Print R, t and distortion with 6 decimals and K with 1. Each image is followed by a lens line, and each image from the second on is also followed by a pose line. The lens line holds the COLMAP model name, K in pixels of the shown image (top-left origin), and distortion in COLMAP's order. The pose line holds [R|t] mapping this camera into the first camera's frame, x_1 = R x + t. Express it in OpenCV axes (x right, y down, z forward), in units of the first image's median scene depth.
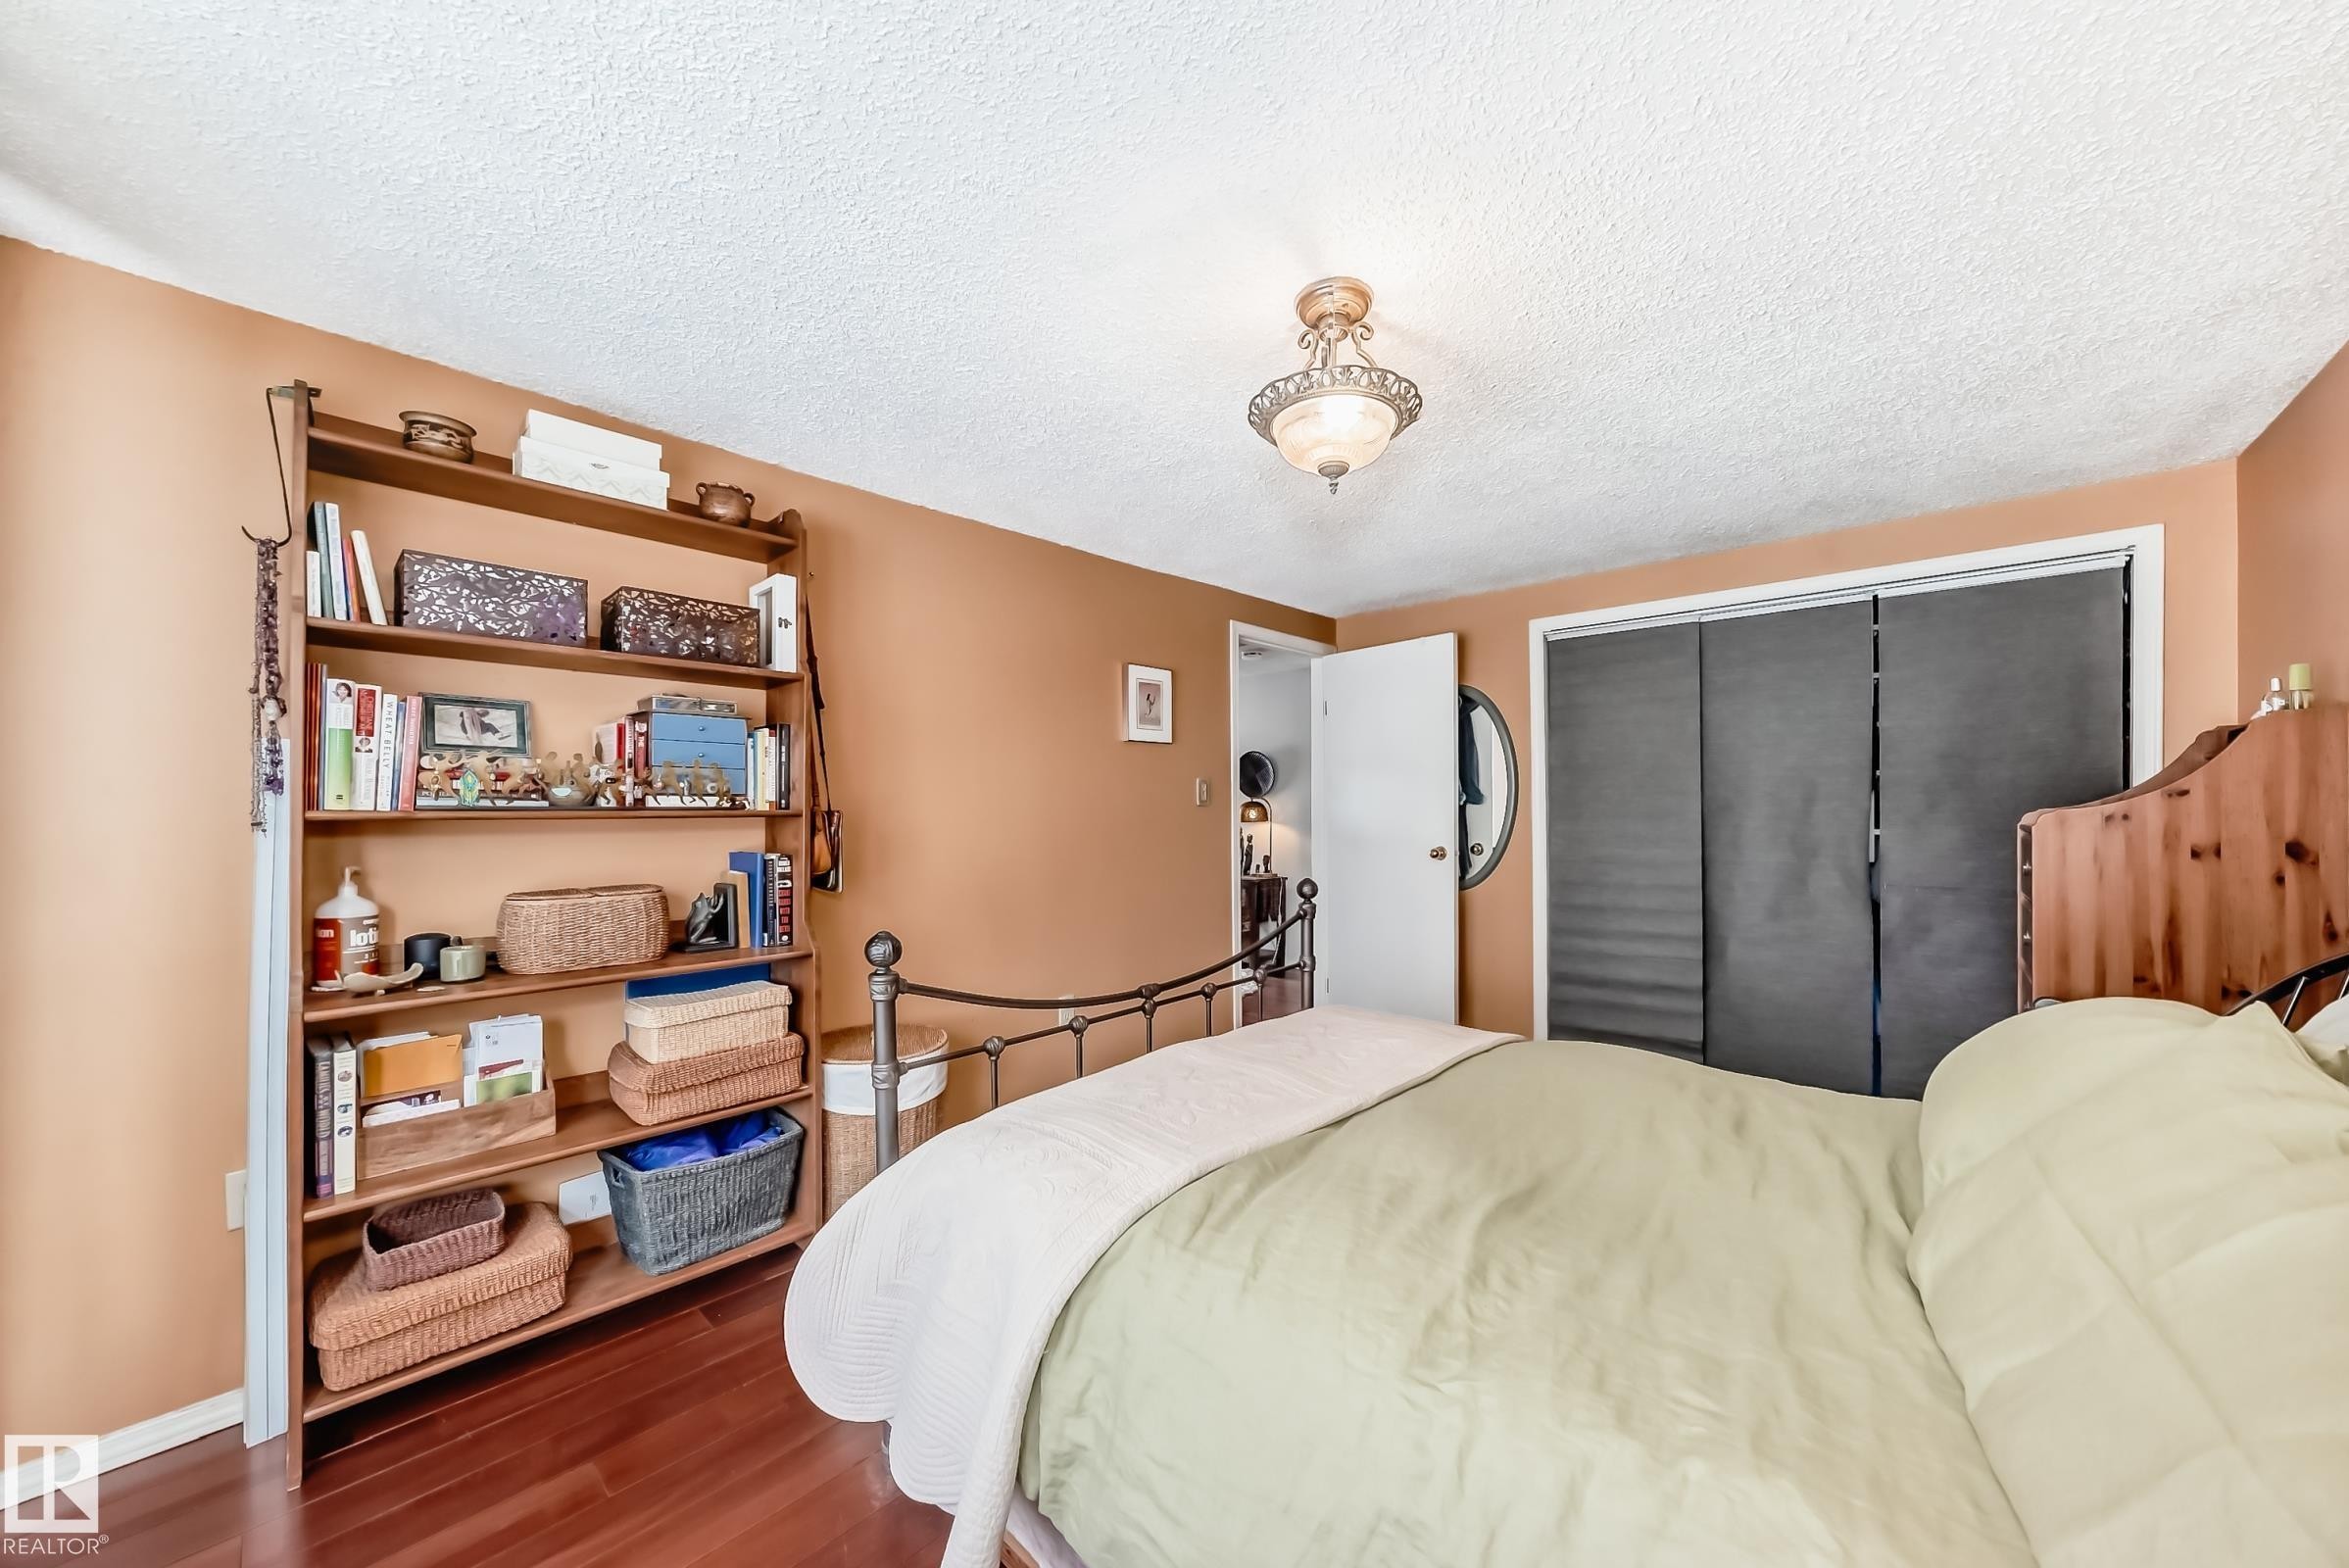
lens RADIAL K [[832.7, 0, 1197.3], [0, 832.7, 793.2], [0, 0, 1]] dist [-0.009467, 0.000013]
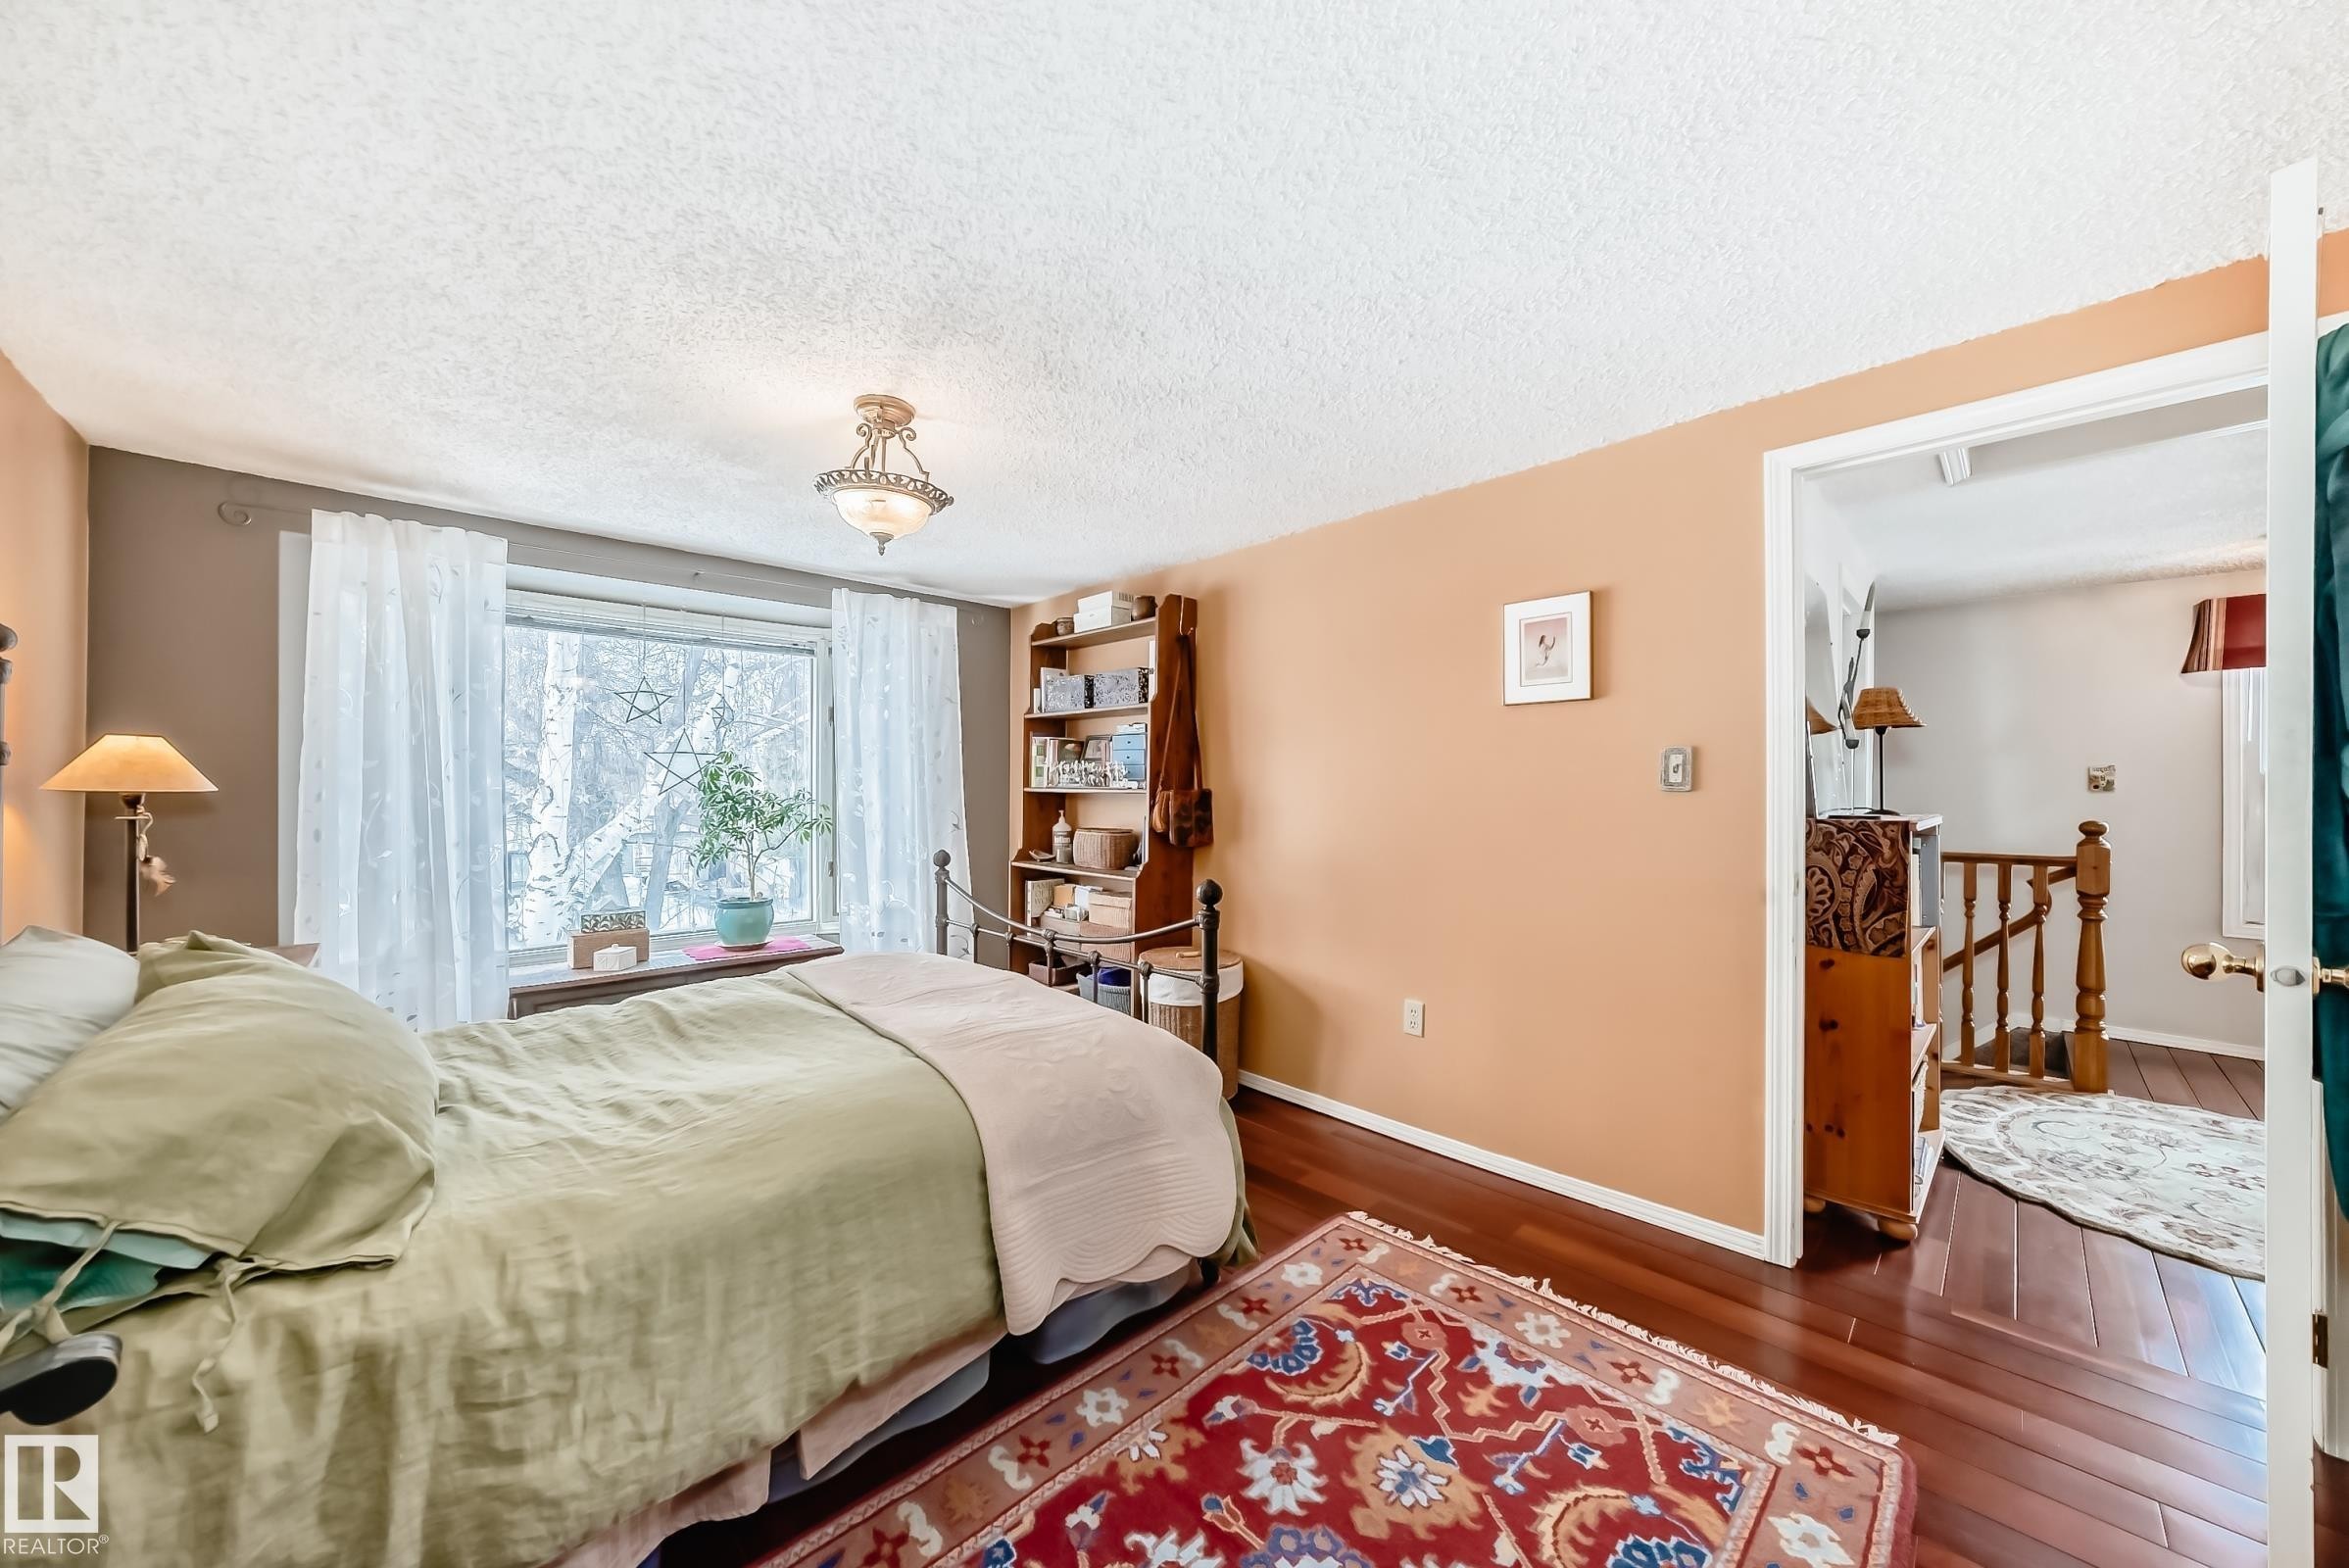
lens RADIAL K [[829.5, 0, 1184.0], [0, 829.5, 795.7], [0, 0, 1]] dist [-0.024111, 0.006282]
pose [[-0.076712, 0.017364, -0.996902, 0.684570], [0.009001, 0.999820, 0.016722, 0.003449], [0.997013, -0.007691, -0.076855, 0.758734]]
